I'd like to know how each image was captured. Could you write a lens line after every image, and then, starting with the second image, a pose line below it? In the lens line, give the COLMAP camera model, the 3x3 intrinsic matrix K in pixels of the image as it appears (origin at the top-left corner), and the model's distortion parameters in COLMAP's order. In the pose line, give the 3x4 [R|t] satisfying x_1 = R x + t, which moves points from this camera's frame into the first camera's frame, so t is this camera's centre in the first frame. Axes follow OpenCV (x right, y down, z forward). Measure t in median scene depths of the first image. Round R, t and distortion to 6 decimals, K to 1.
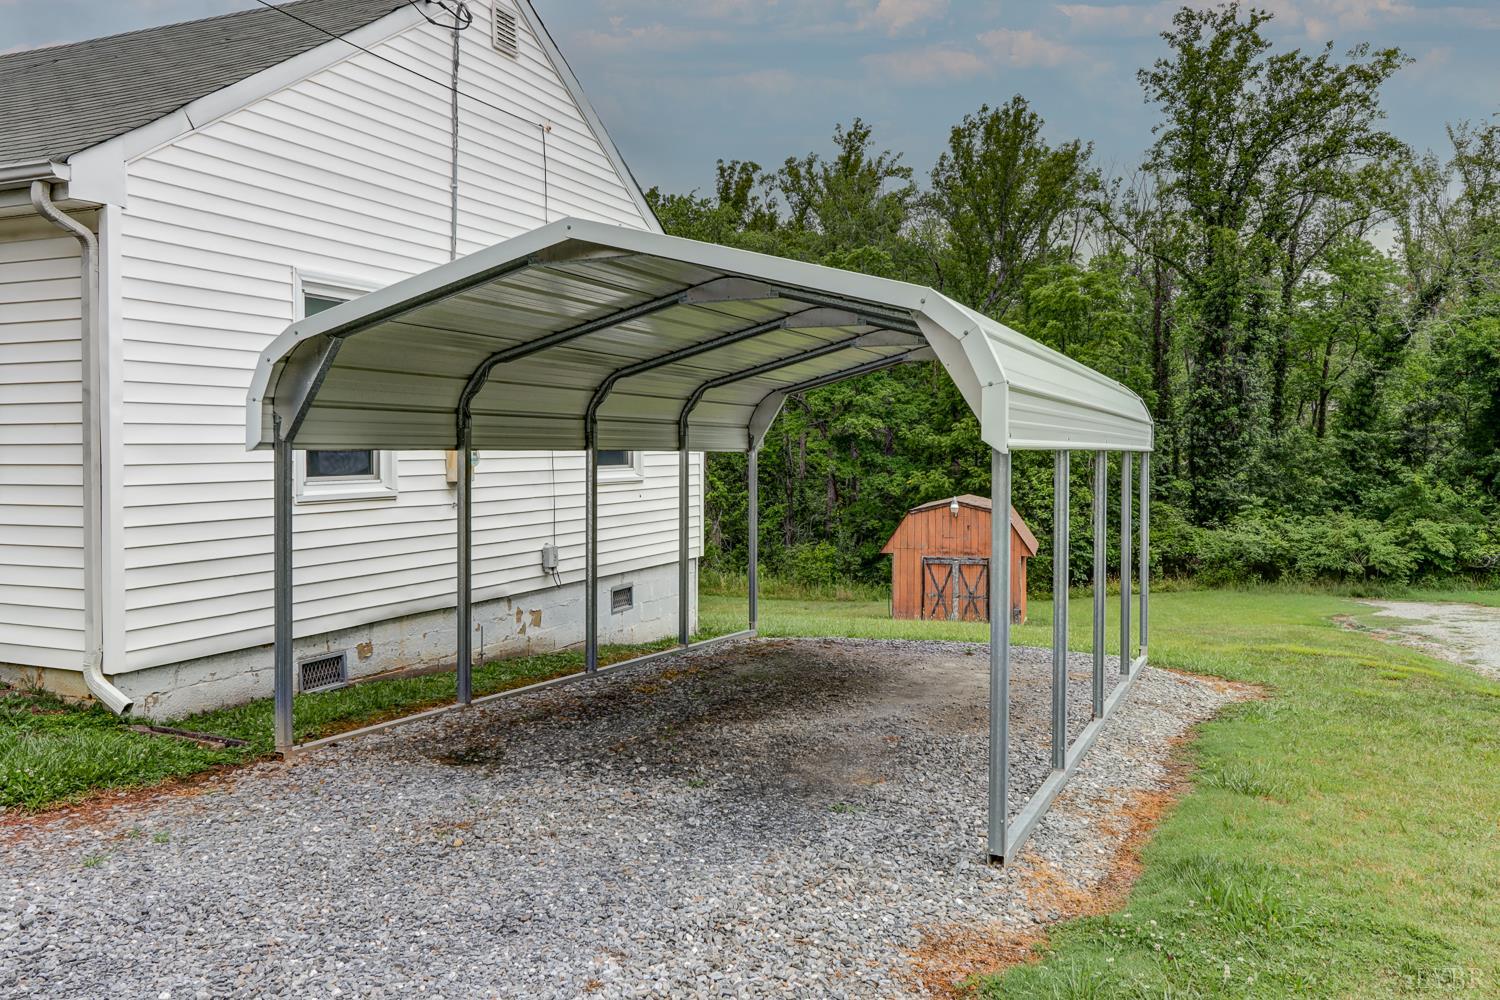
lens RADIAL K [[1163.5, 0, 713.5], [0, 1163.5, 461.0], [0, 0, 1]] dist [-0.010158, 0.007305]
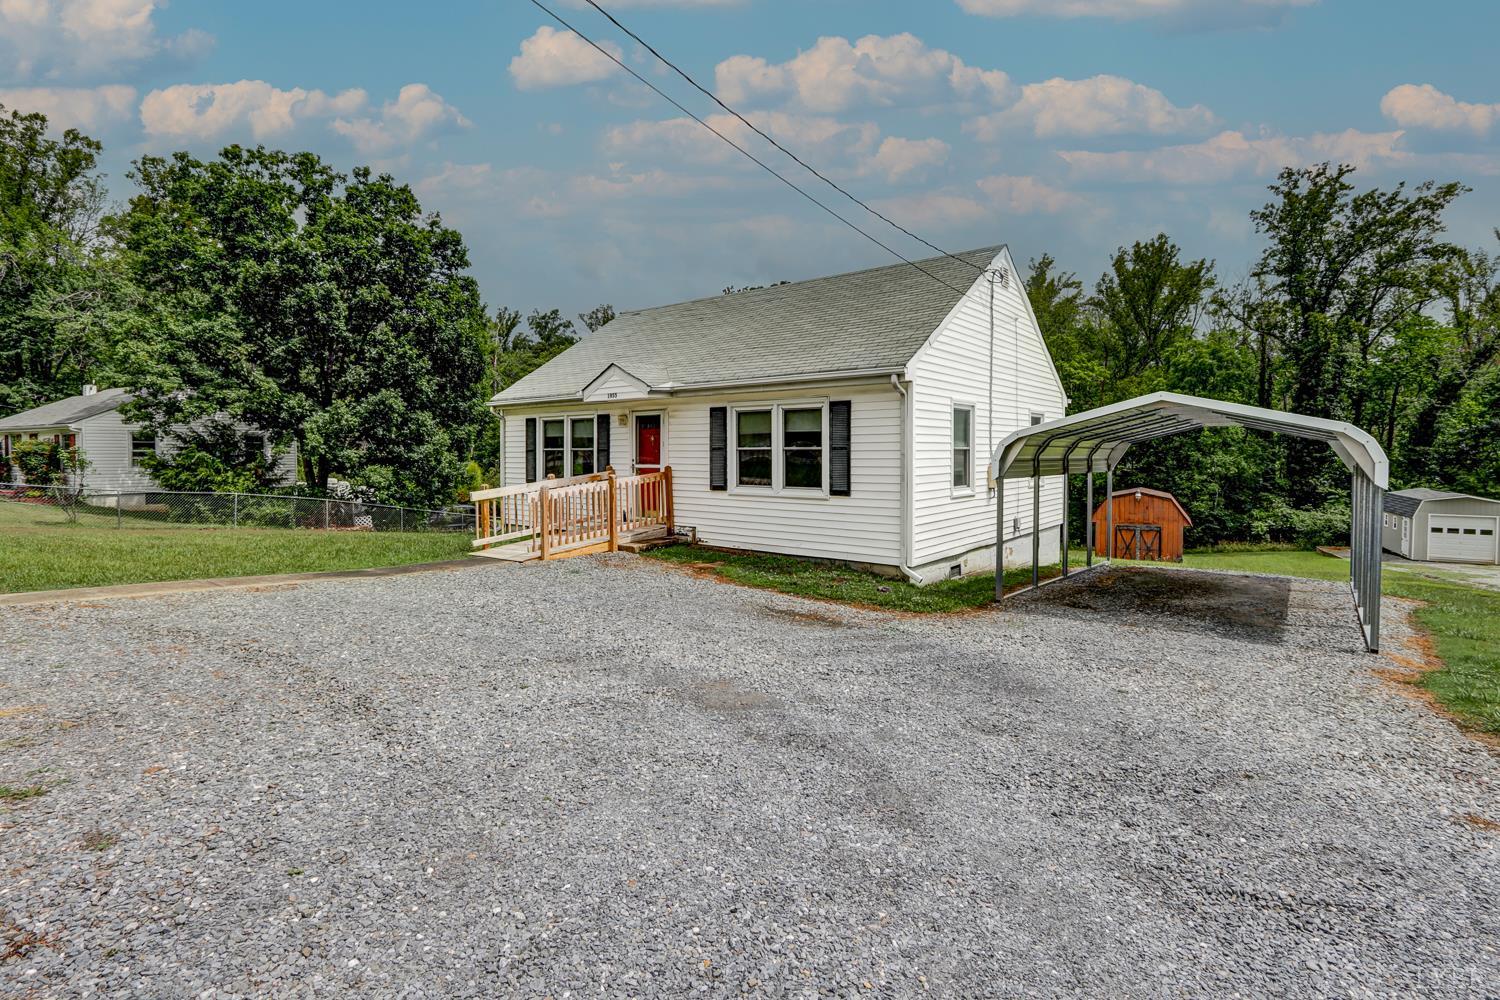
lens RADIAL K [[692.8, 0, 737.0], [0, 692.8, 473.5], [0, 0, 1]] dist [-0.017216, 0.002223]
pose [[0.965281, 0.004659, -0.261174, -0.055879], [-0.000431, 0.999868, 0.016242, -0.004811], [0.261215, -0.015566, 0.965155, -0.062752]]
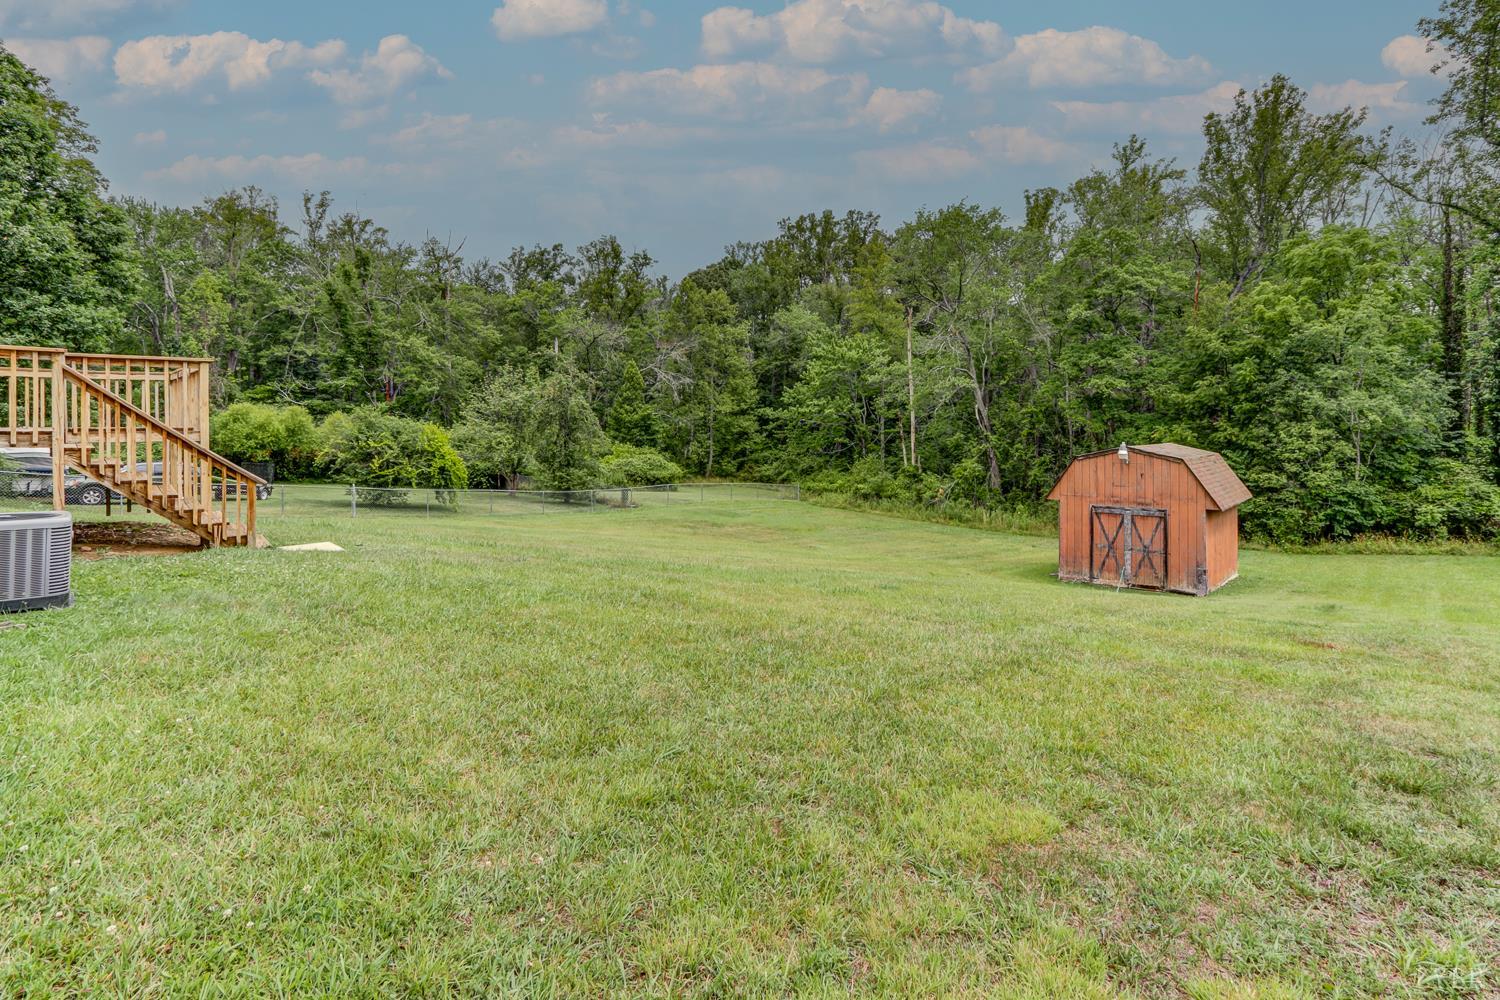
lens RADIAL K [[753.4, 0, 750.7], [0, 753.4, 416.9], [0, 0, 1]] dist [0.002547, 0.001246]
pose [[0.916146, -0.002286, -0.400838, 0.109632], [-0.004070, 0.999879, -0.015005, 0.012789], [0.400824, 0.015378, 0.916026, 0.201793]]
